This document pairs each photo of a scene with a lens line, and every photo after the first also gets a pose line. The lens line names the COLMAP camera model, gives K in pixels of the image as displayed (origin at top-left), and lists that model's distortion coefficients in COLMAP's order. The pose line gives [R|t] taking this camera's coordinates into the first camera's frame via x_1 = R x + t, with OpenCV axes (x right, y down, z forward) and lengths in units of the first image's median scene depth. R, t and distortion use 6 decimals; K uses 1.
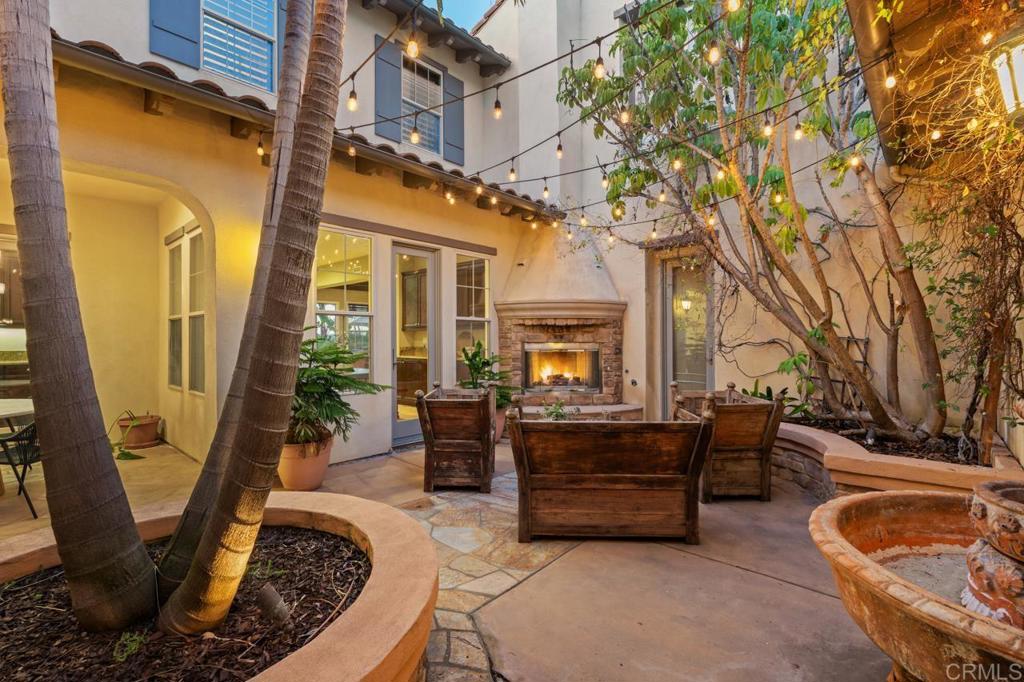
lens RADIAL K [[483.7, 0, 512.0], [0, 483.7, 341.0], [0, 0, 1]] dist [-0.001350, -0.000109]
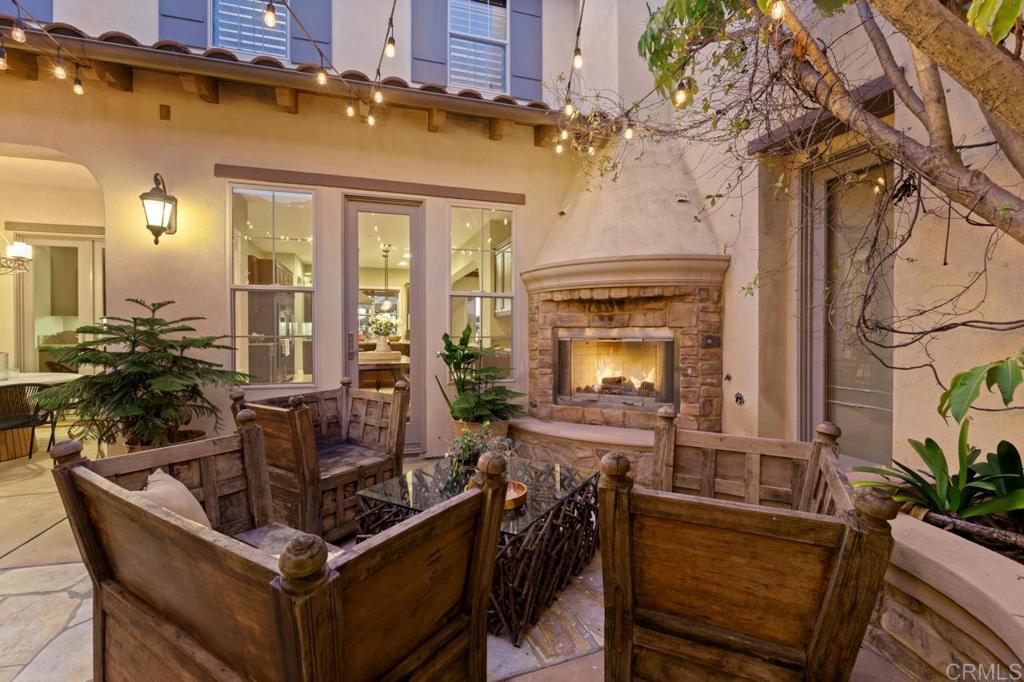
lens RADIAL K [[483.7, 0, 512.0], [0, 483.7, 341.0], [0, 0, 1]] dist [-0.001350, -0.000109]
pose [[0.863182, 0.013808, -0.504703, 0.309840], [0.000122, 0.999620, 0.027557, 0.003969], [0.504892, -0.023849, 0.862853, 0.388293]]
